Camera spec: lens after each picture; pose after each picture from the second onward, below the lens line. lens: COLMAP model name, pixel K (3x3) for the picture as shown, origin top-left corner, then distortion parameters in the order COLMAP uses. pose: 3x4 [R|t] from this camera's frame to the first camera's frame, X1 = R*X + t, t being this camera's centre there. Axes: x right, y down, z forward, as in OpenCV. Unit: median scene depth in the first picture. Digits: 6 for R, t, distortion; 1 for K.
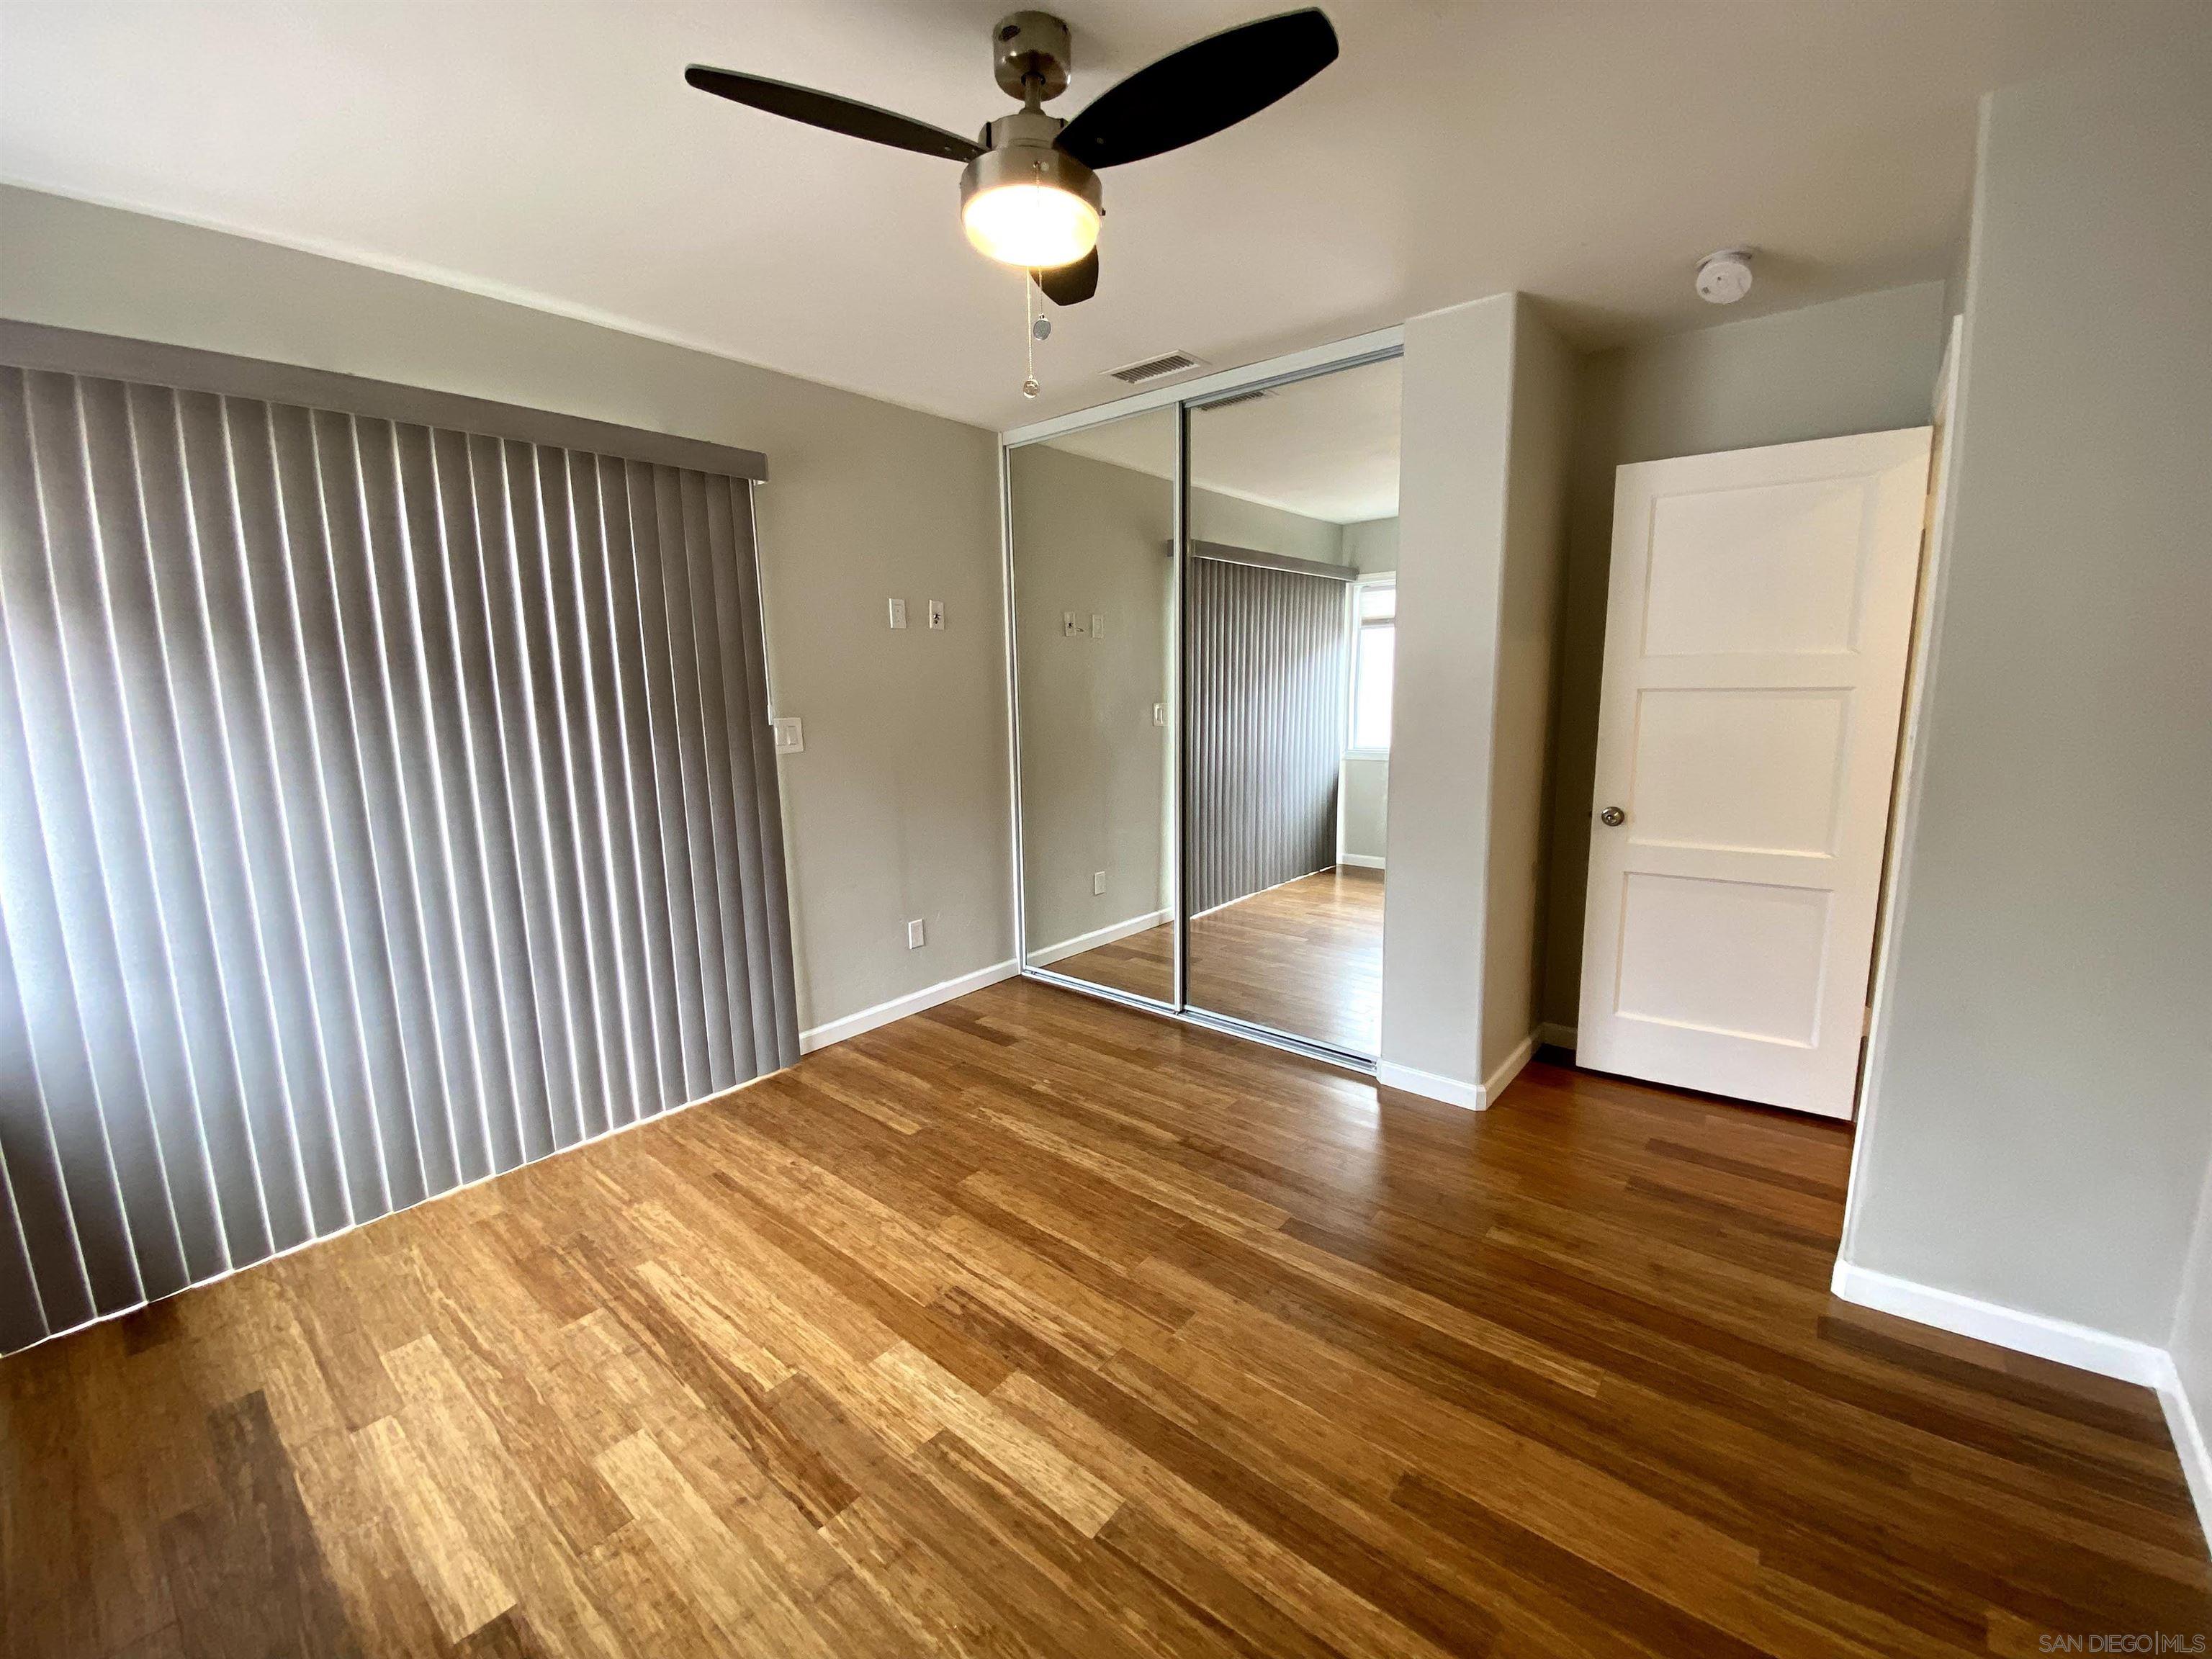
lens RADIAL K [[887.1, 0, 1106.0], [0, 887.1, 829.5], [0, 0, 1]] dist [0.028248, -0.020889]
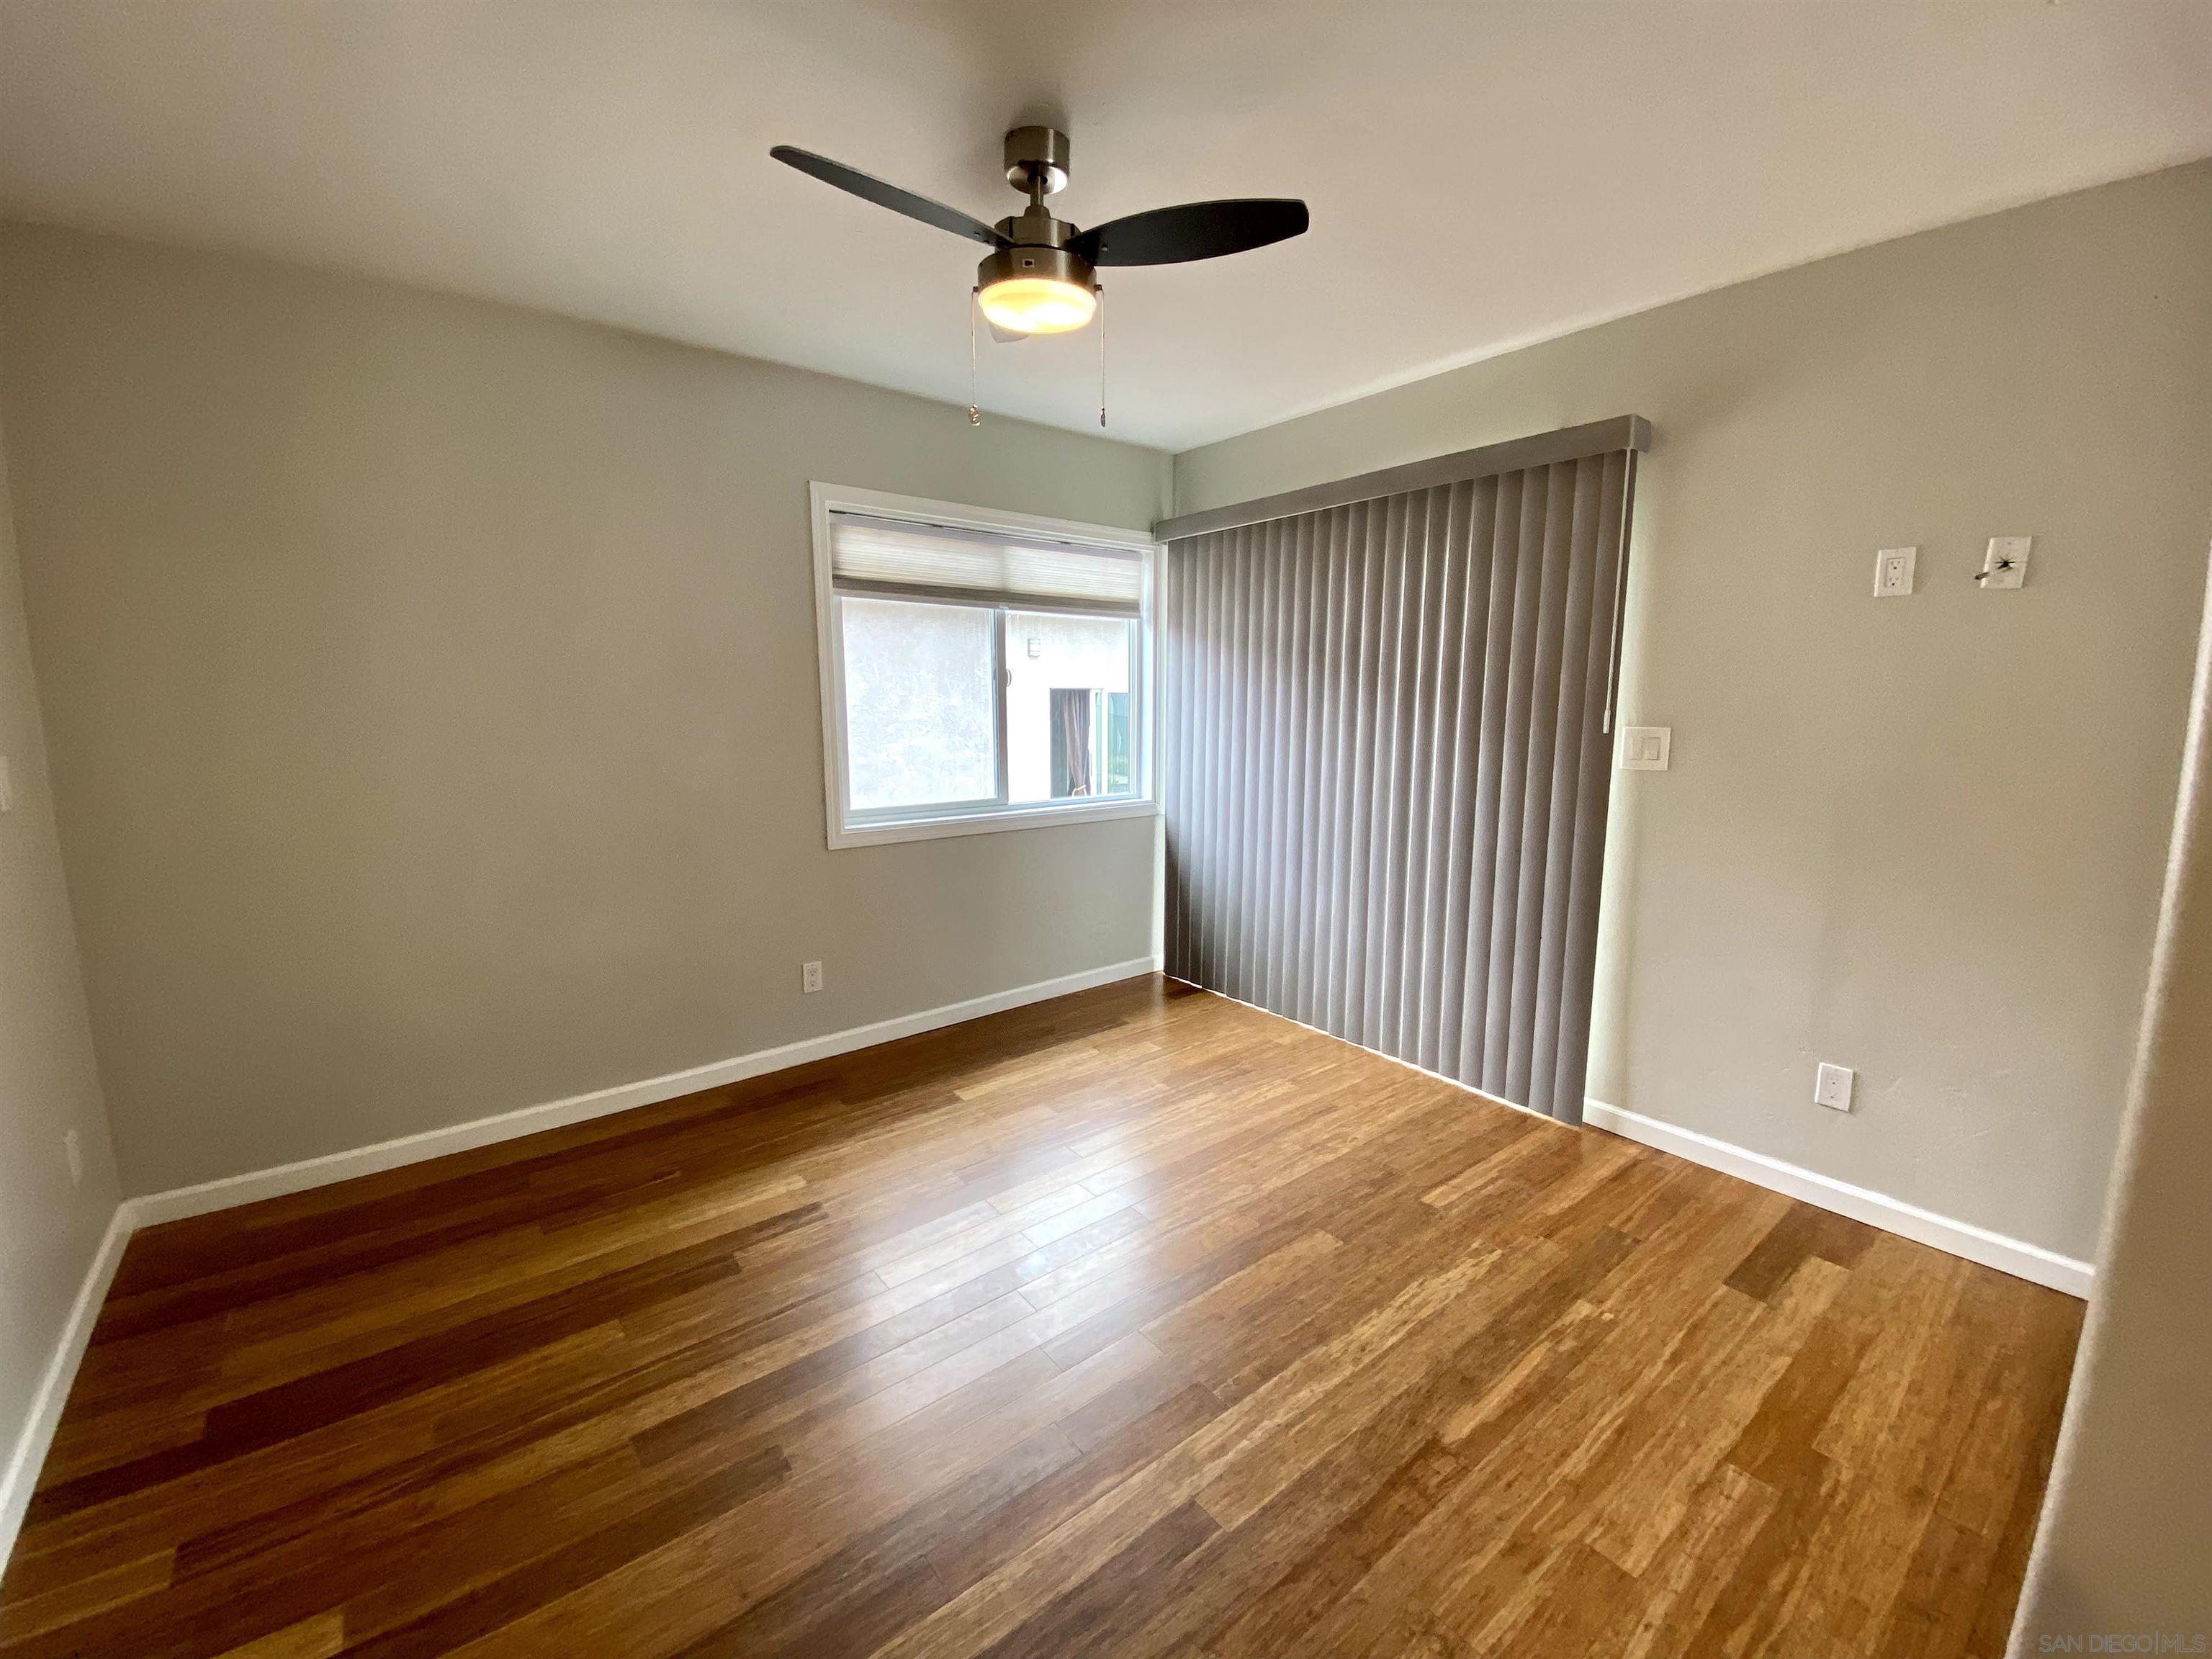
lens RADIAL K [[887.1, 0, 1106.0], [0, 887.1, 829.5], [0, 0, 1]] dist [0.028248, -0.020889]
pose [[-0.199902, 0.172052, -0.964592, 0.655403], [-0.158636, 0.965791, 0.205142, -0.148911], [0.966889, 0.194027, -0.165769, 0.801144]]
